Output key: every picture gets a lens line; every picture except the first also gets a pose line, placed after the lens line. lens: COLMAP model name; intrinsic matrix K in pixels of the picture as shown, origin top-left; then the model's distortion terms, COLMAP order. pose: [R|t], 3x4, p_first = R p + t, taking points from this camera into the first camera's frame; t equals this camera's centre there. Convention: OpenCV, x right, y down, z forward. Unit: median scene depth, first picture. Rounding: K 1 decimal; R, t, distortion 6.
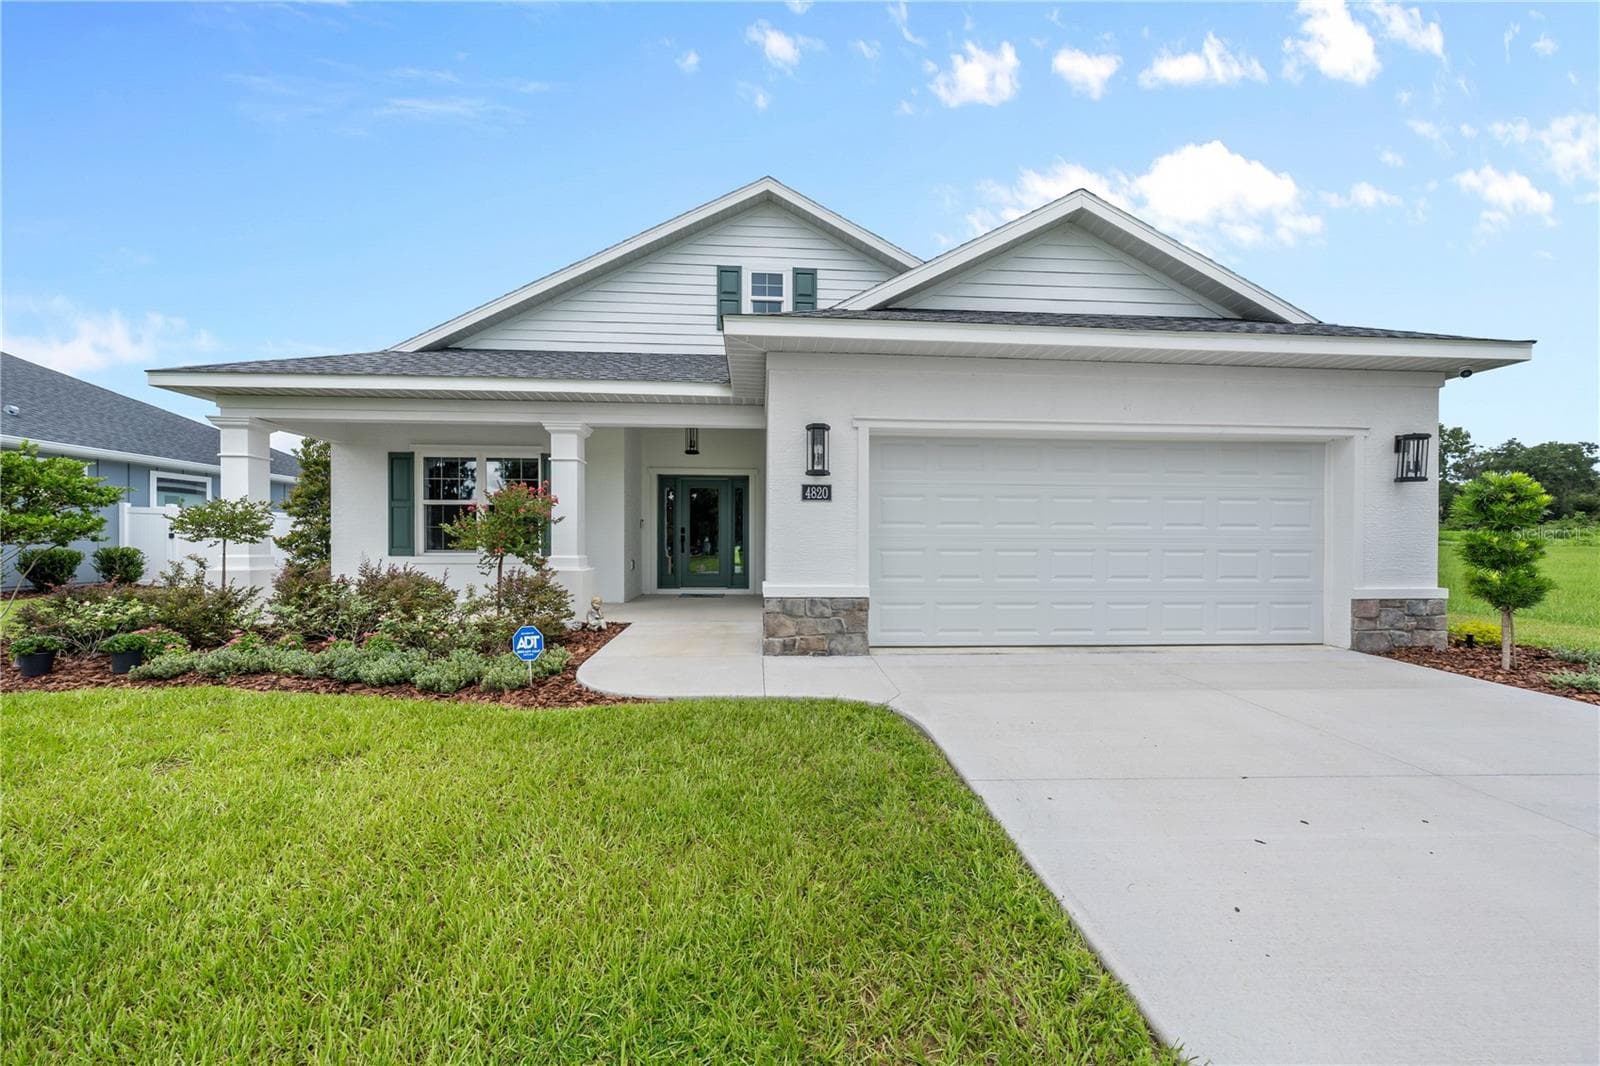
lens RADIAL K [[555.1, 0, 796.8], [0, 555.1, 544.1], [0, 0, 1]] dist [-0.001703, -0.000194]
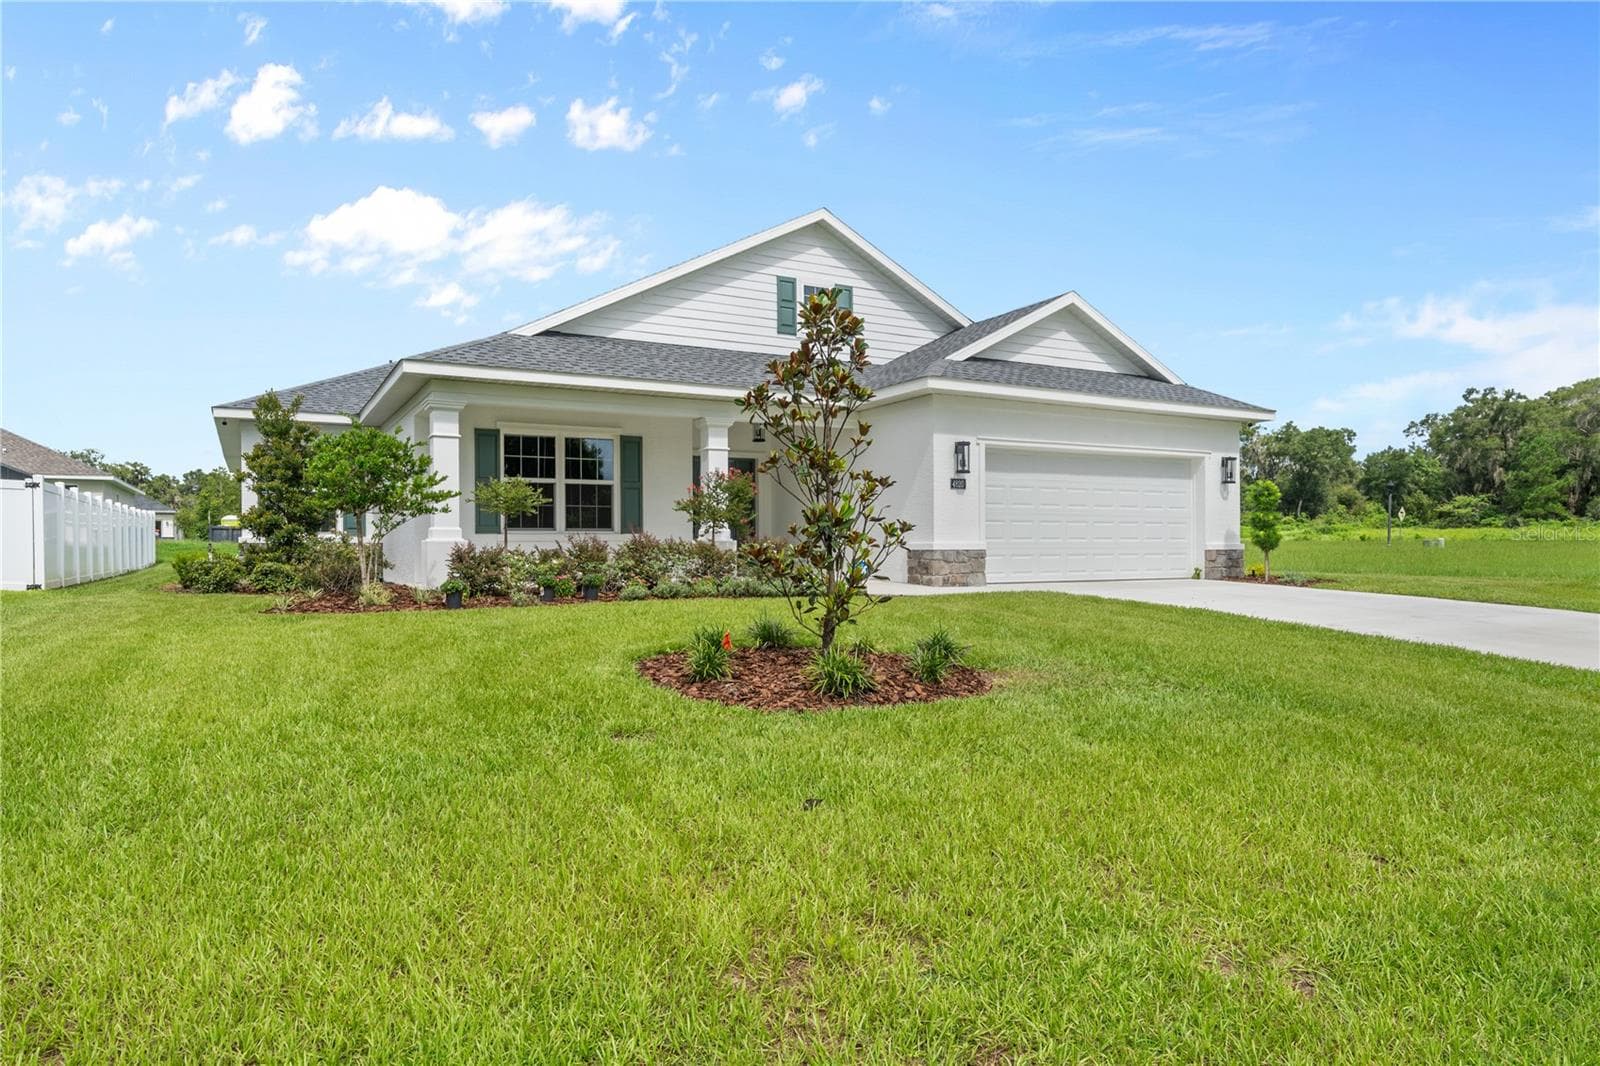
lens RADIAL K [[955.4, 0, 802.8], [0, 955.4, 536.8], [0, 0, 1]] dist [0.003949, 0.001581]
pose [[0.908177, -0.002807, 0.418576, -1.015332], [0.009011, 0.999877, -0.012845, 0.060363], [-0.418489, 0.015438, 0.908091, -0.867979]]
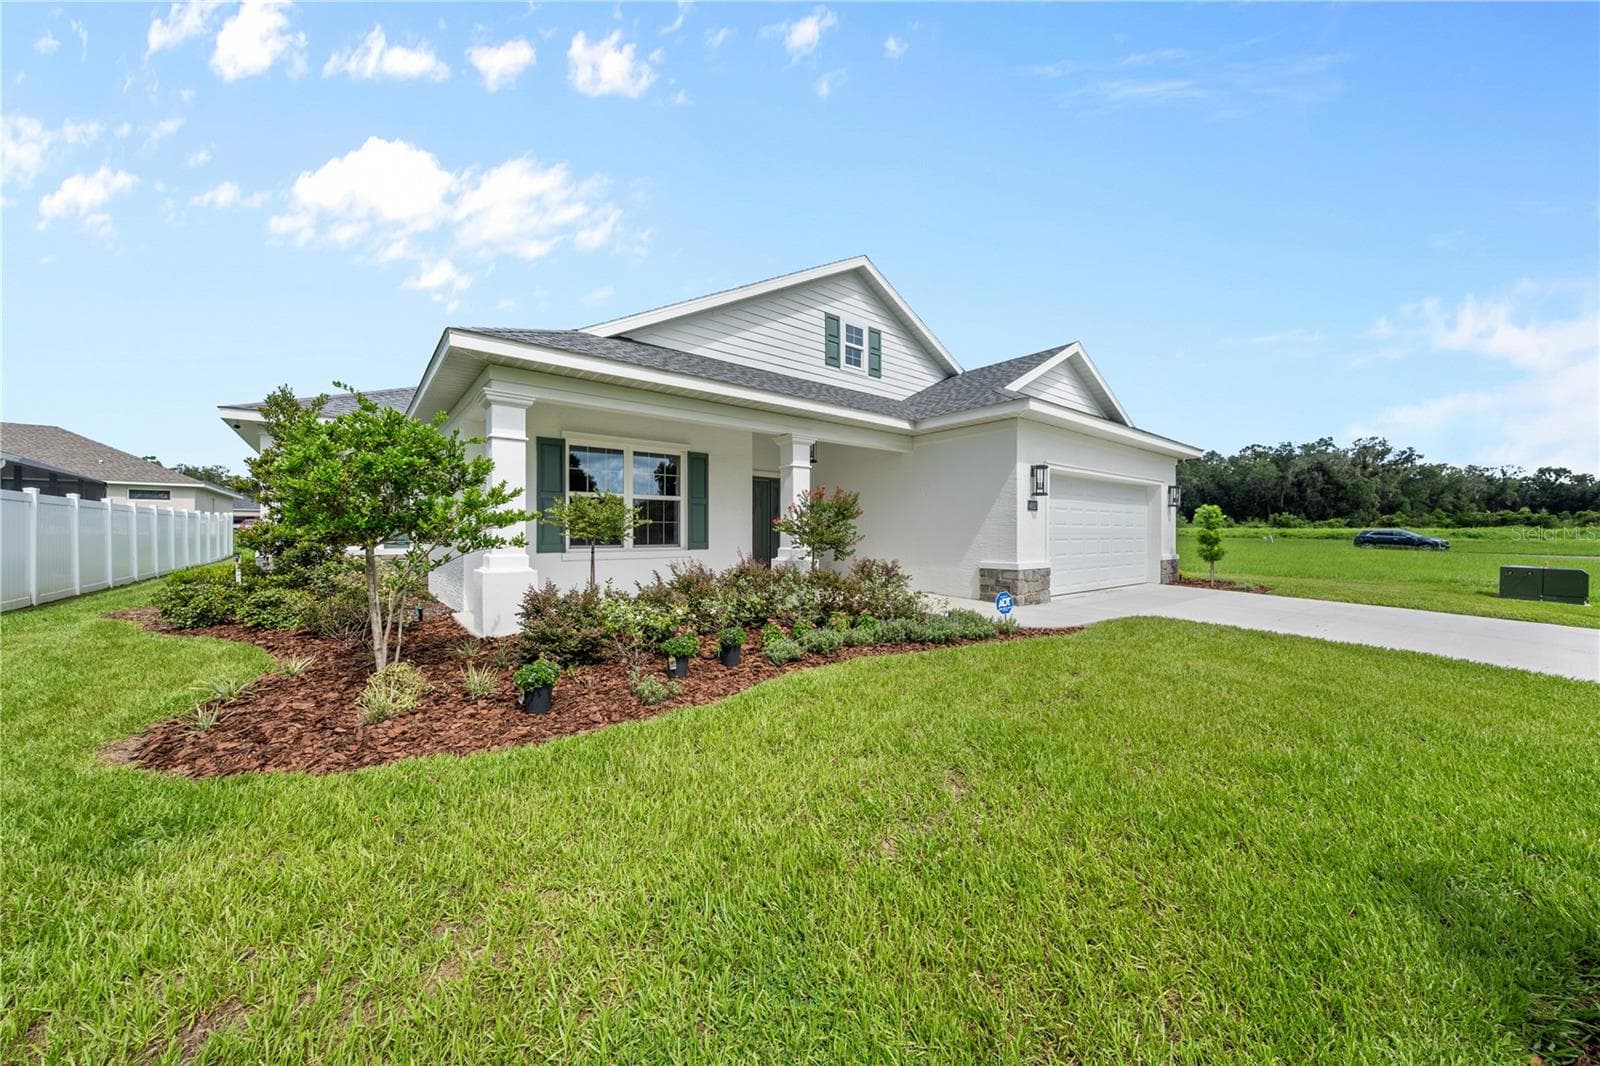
lens RADIAL K [[539.8, 0, 797.6], [0, 539.8, 533.3], [0, 0, 1]] dist [0.000559, 0.000314]
pose [[0.826017, -0.002097, 0.563641, -0.974112], [0.003464, 0.999993, -0.001355, -0.007398], [-0.563634, 0.003072, 0.826019, 0.045150]]
